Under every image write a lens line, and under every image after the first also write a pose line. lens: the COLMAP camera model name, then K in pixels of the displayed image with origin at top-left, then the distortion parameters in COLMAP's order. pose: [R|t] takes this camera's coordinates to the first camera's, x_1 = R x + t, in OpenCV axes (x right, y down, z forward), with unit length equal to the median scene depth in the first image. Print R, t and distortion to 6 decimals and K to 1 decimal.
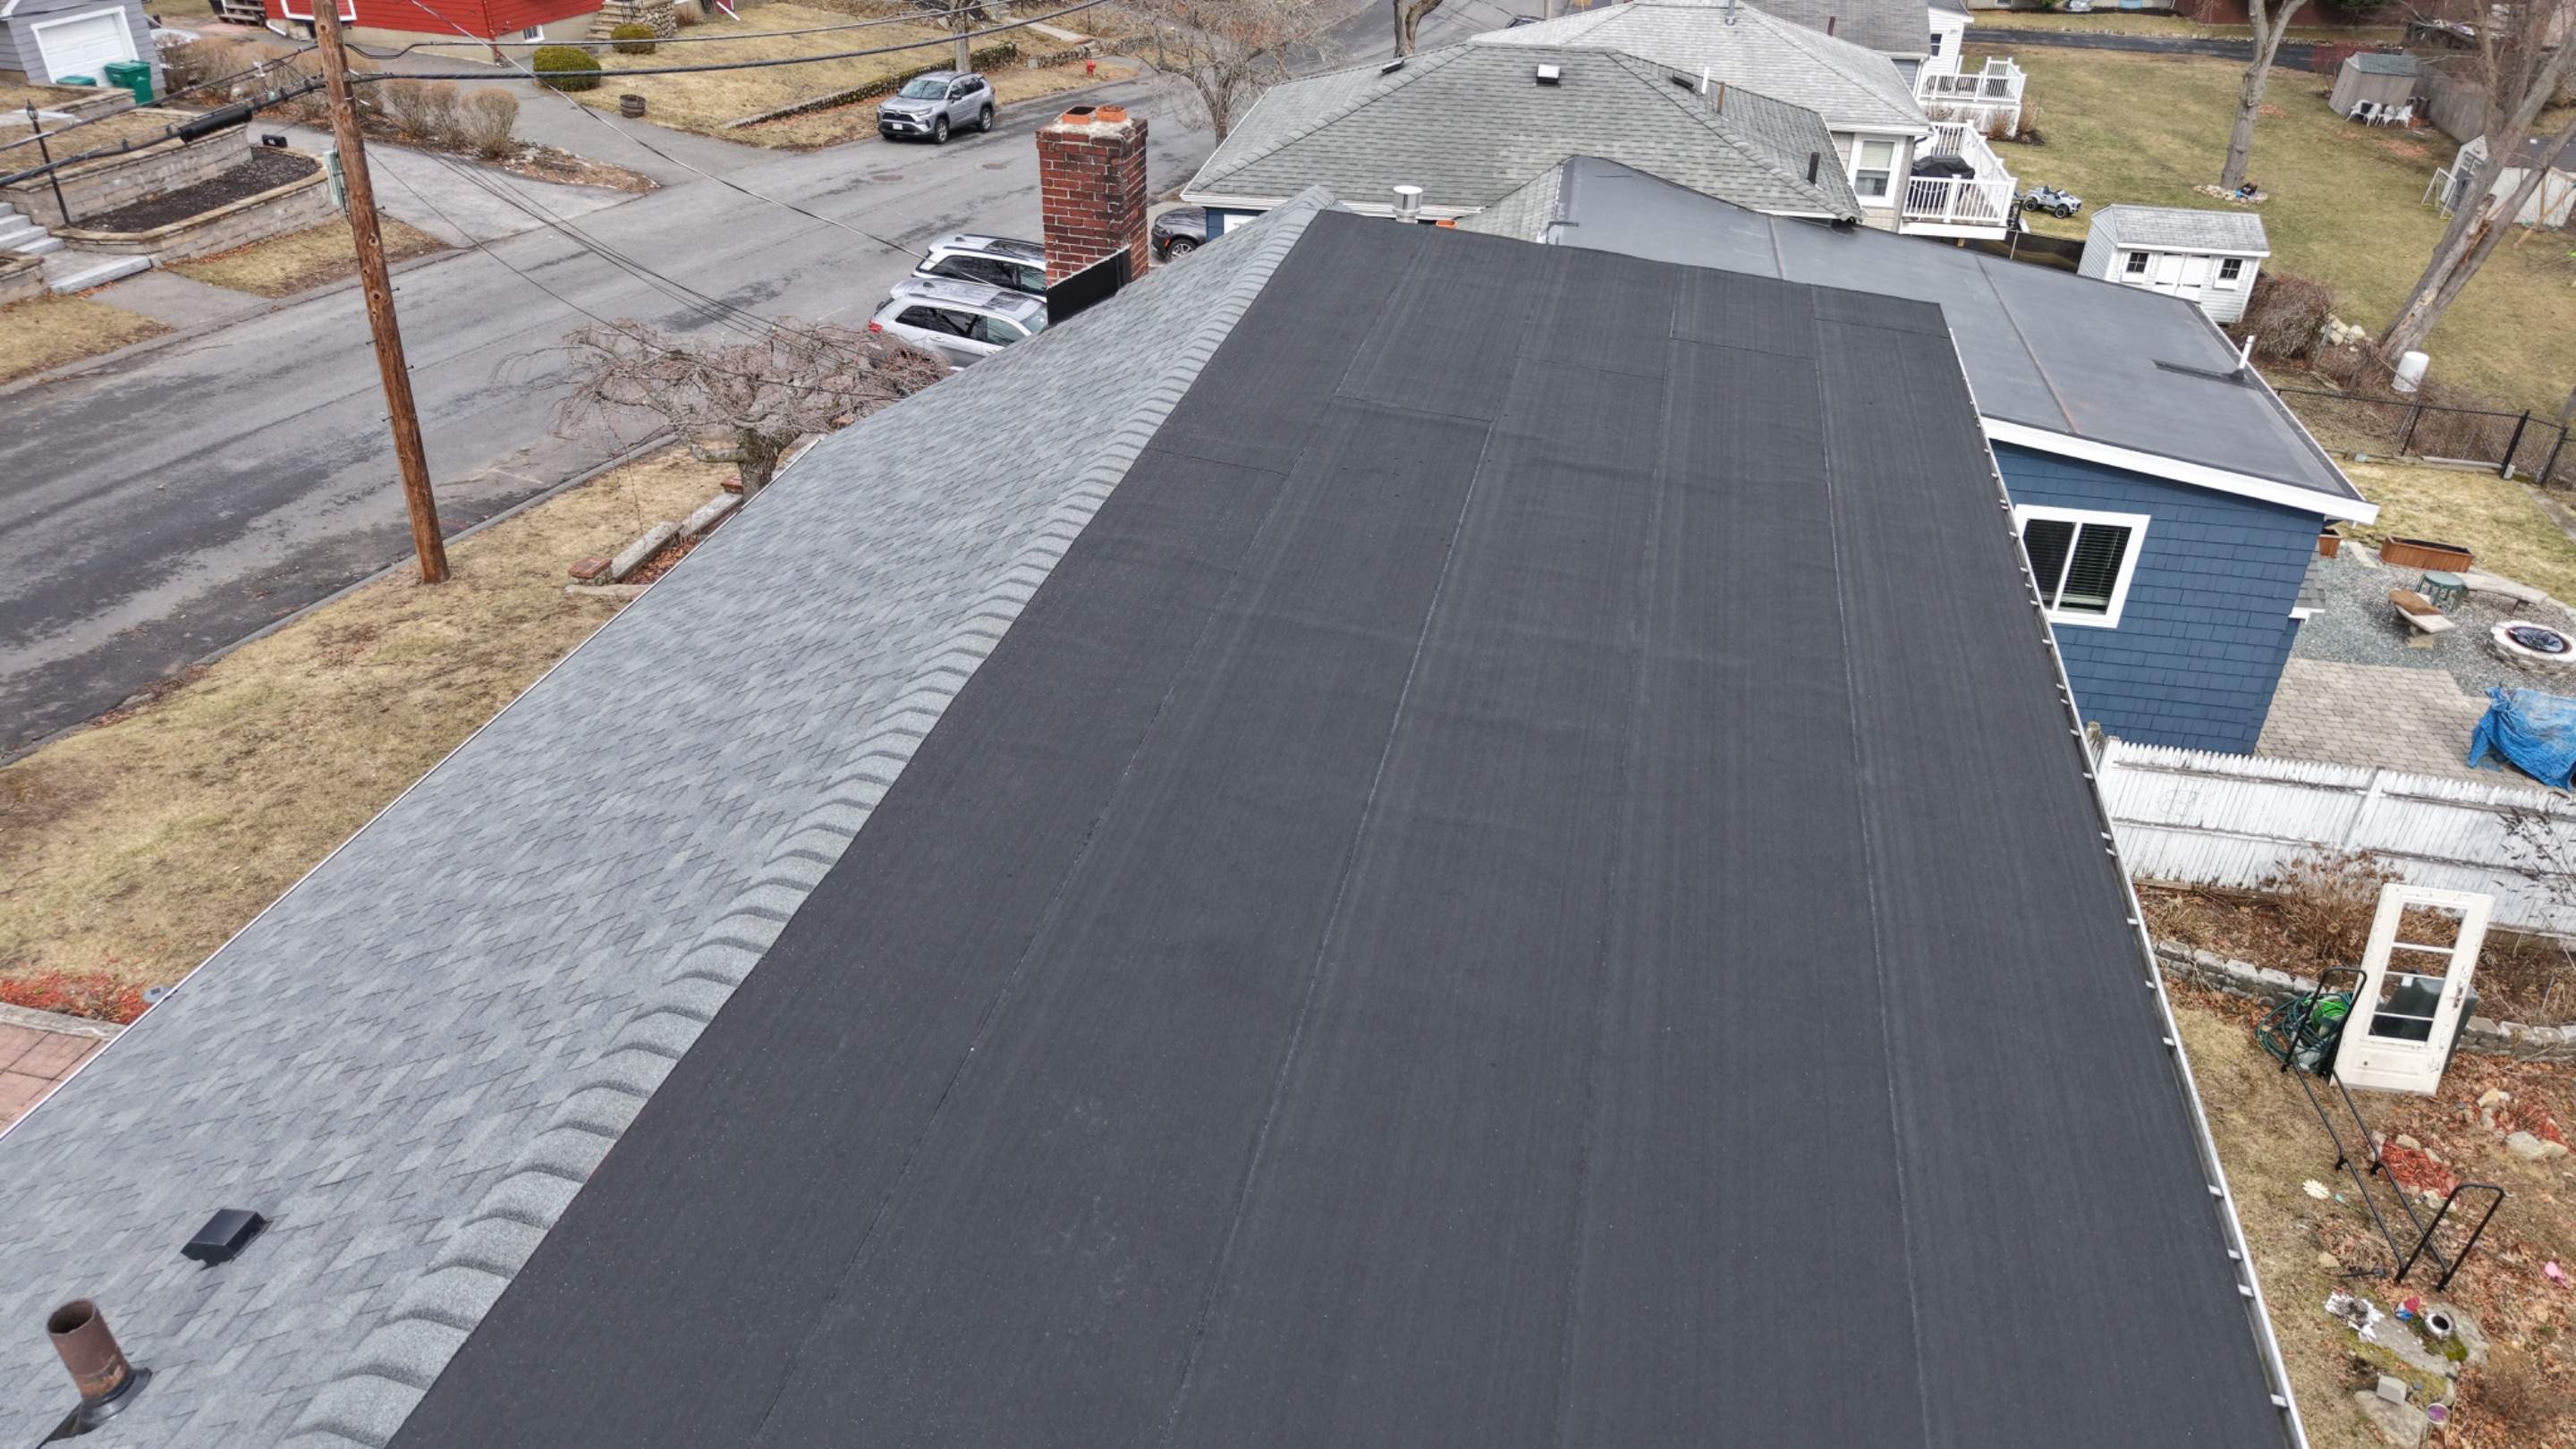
lens RADIAL K [[1721.0, 0, 1280.4], [0, 1721.0, 729.6], [0, 0, 1]] dist [0.017982, -0.018876]
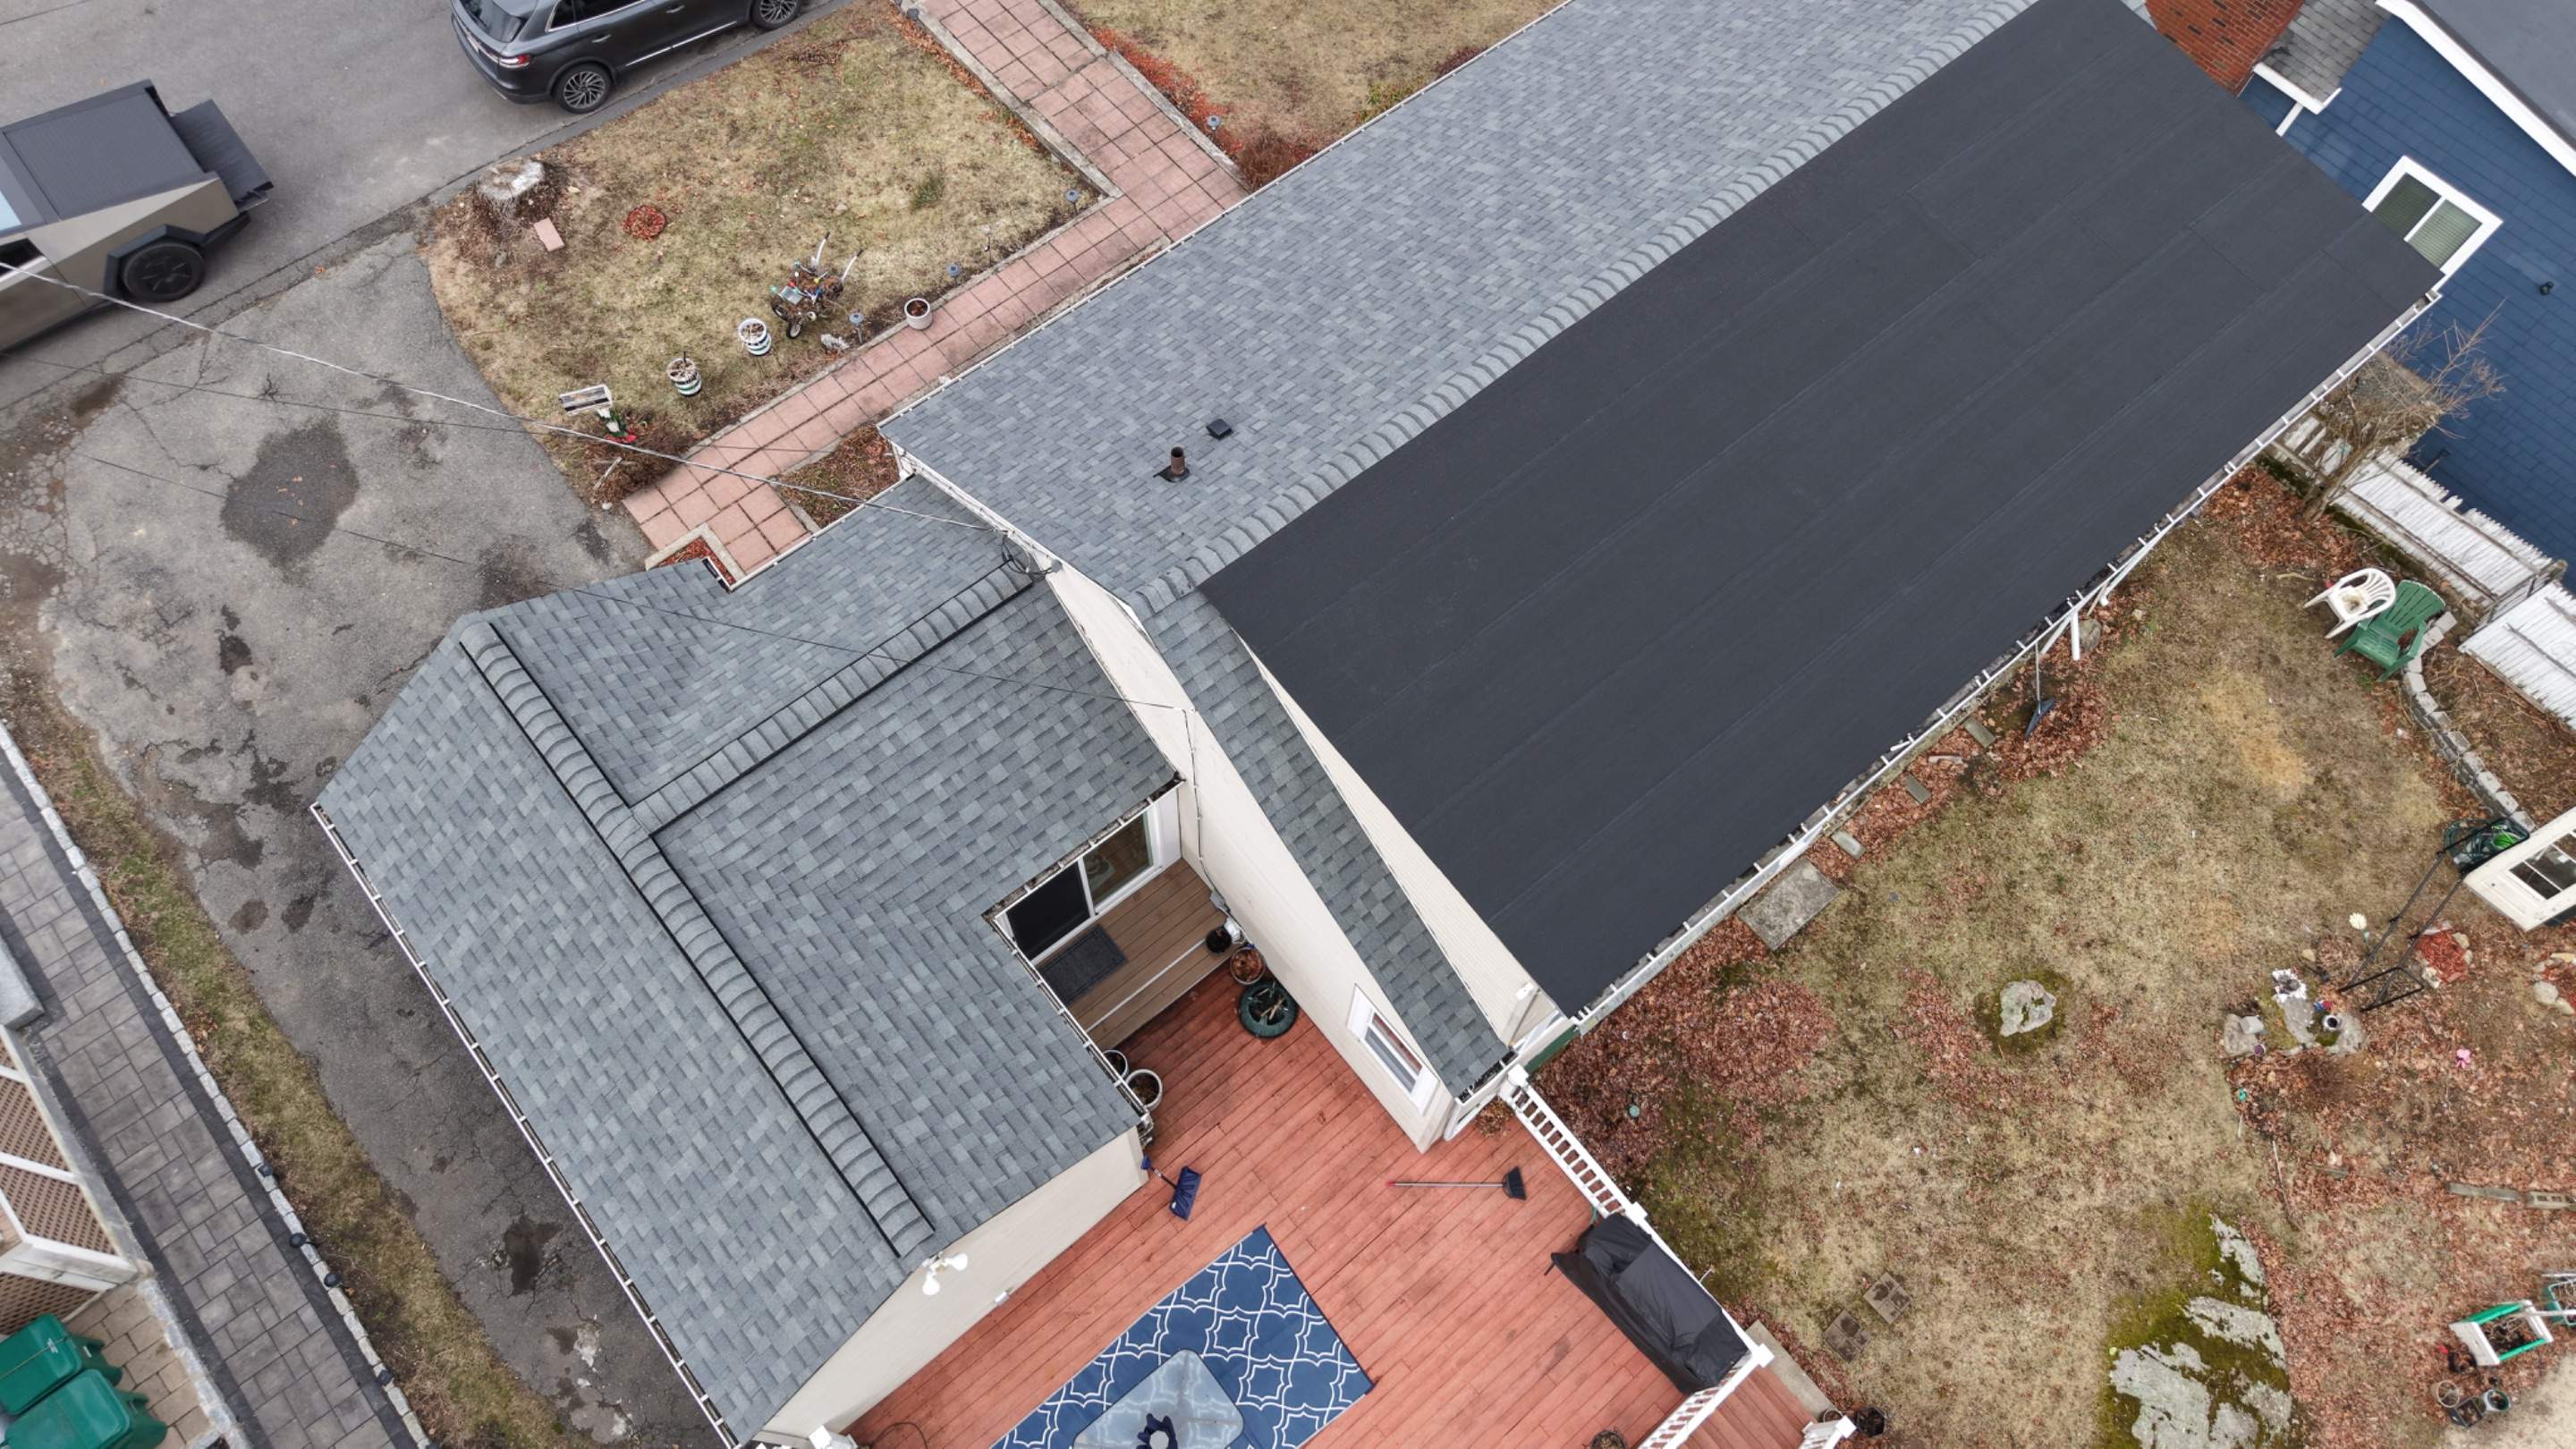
lens RADIAL K [[1721.0, 0, 1278.9], [0, 1721.0, 729.1], [0, 0, 1]] dist [0.017982, -0.018876]
pose [[0.790771, 0.558210, -0.251162, 0.127296], [-0.338822, 0.740897, 0.579889, -0.282392], [0.509785, -0.373460, 0.775014, -0.371802]]
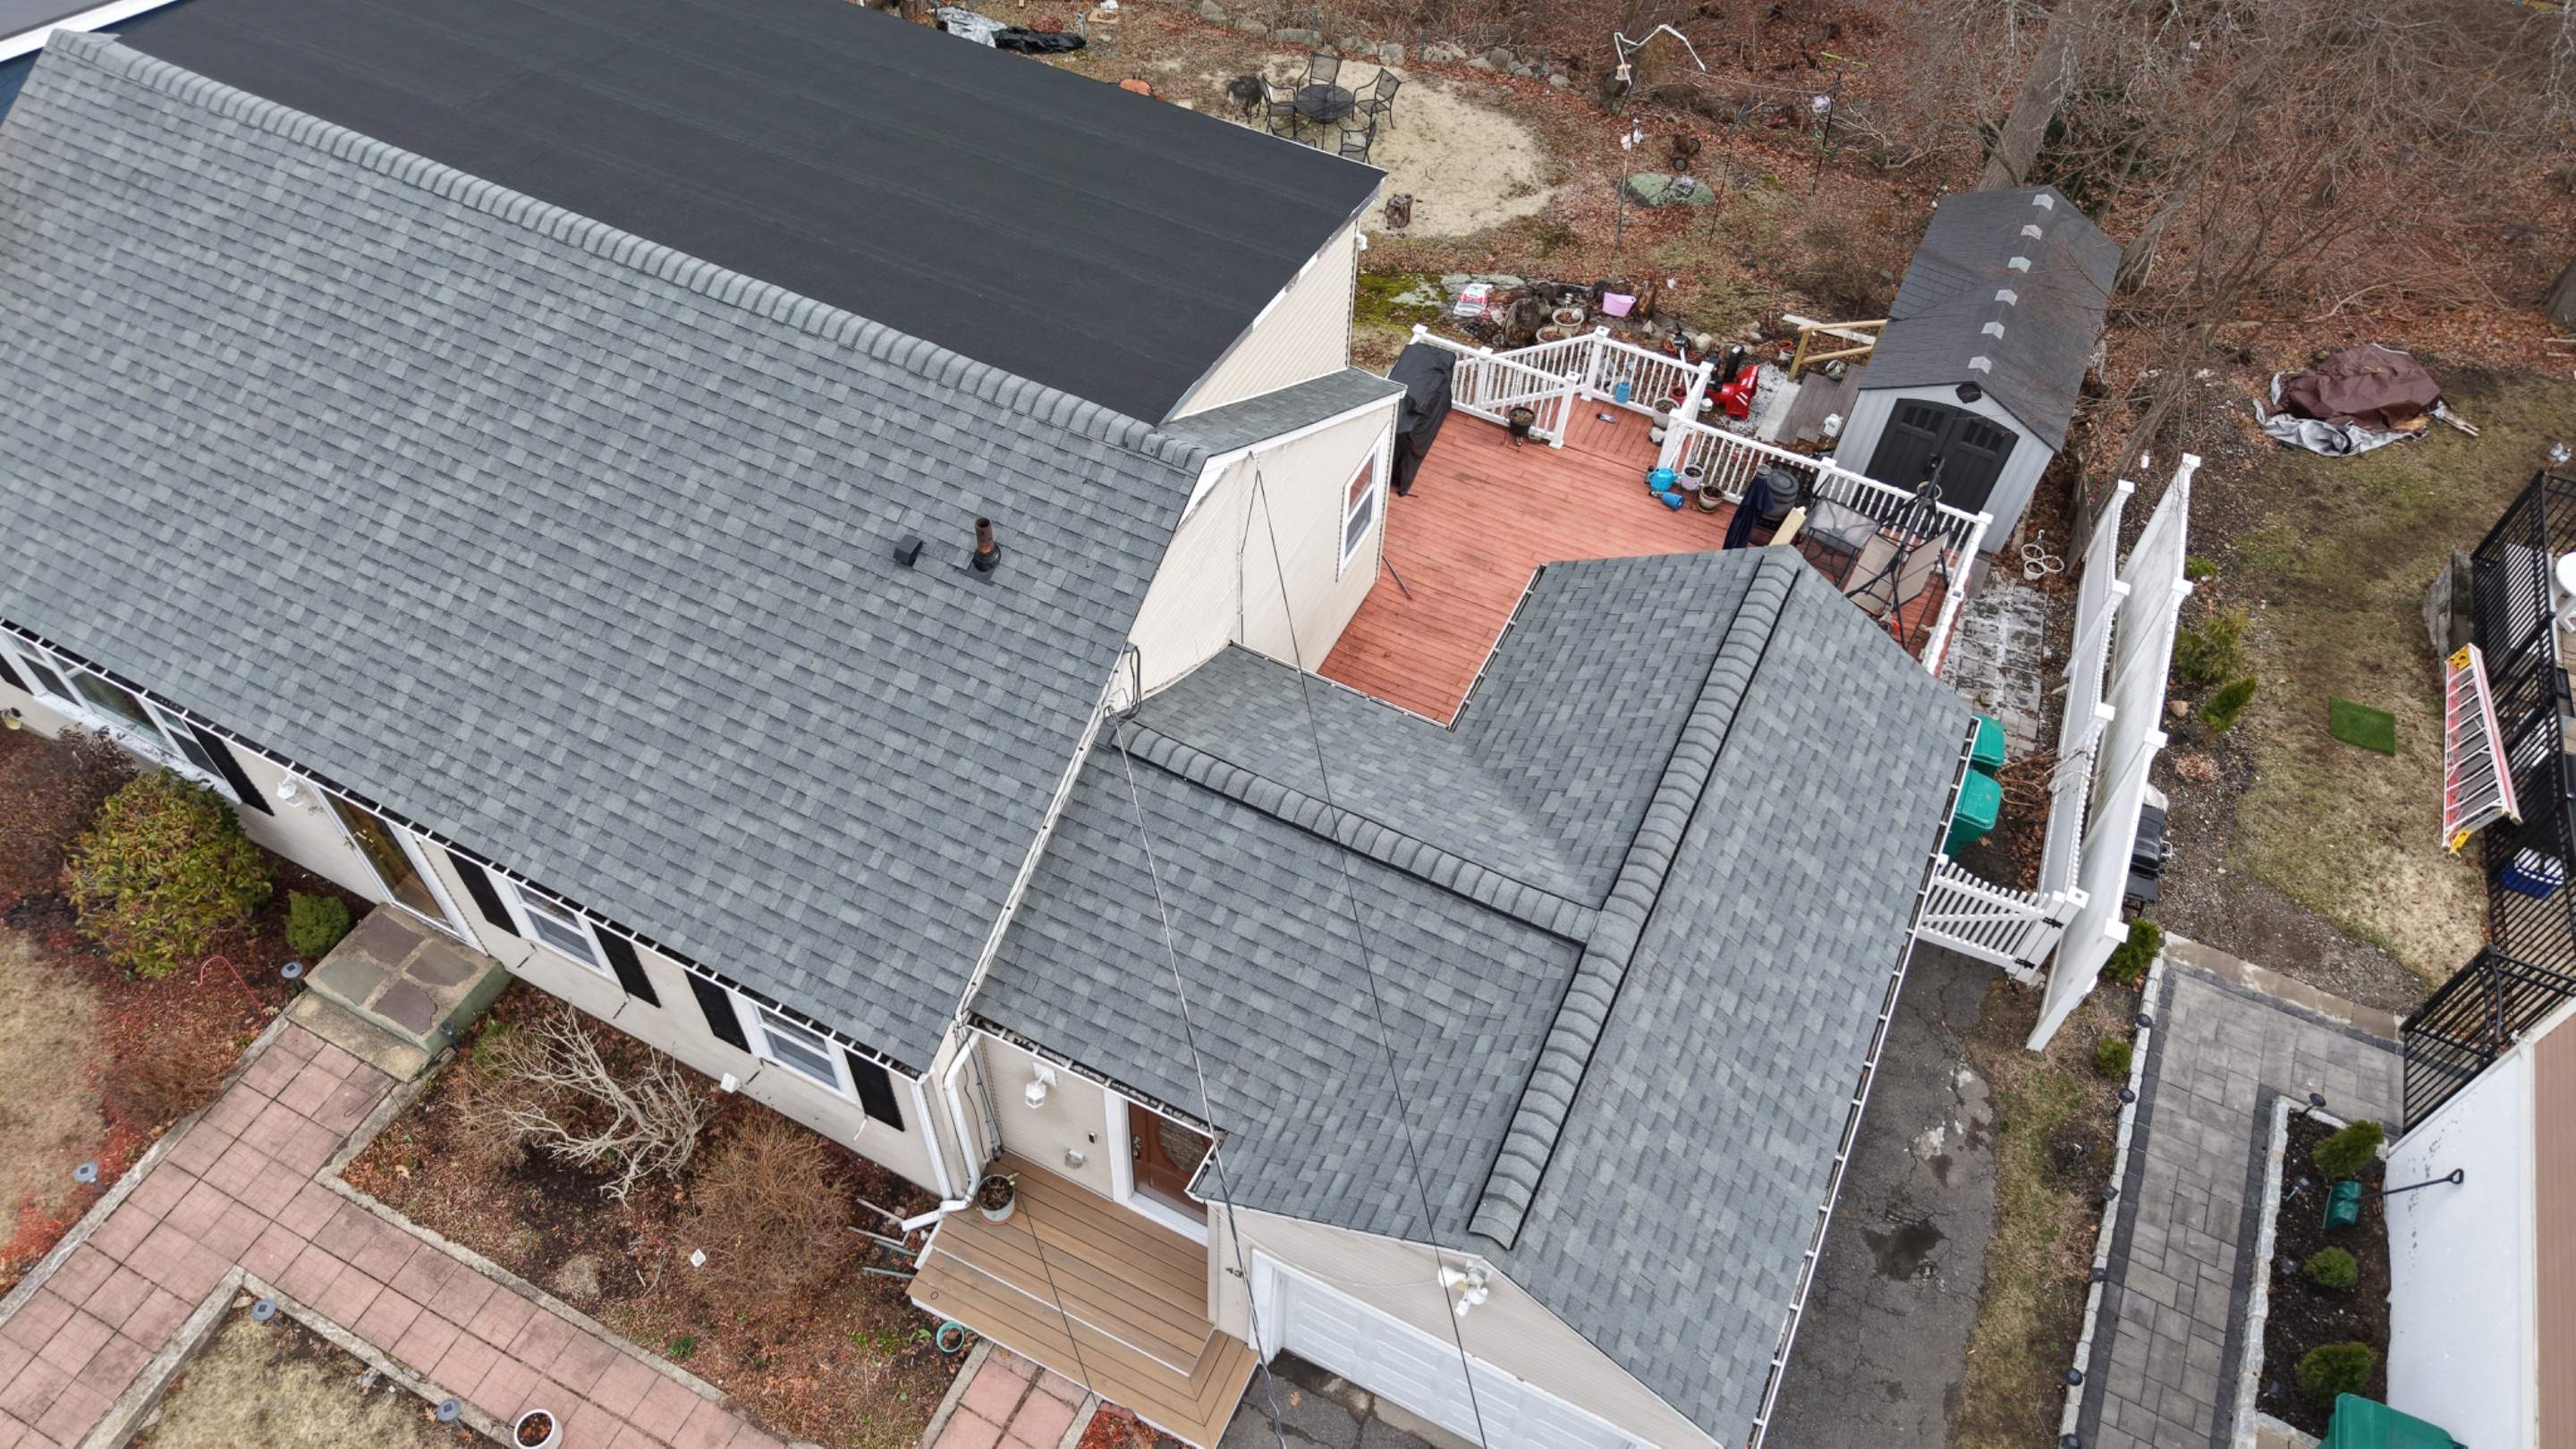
lens RADIAL K [[1721.0, 0, 1284.0], [0, 1721.0, 731.7], [0, 0, 1]] dist [0.017982, -0.018876]
pose [[0.237327, -0.765708, 0.597802, -0.600579], [0.491854, 0.625390, 0.605778, -0.216057], [-0.837709, 0.150264, 0.525038, -0.200729]]
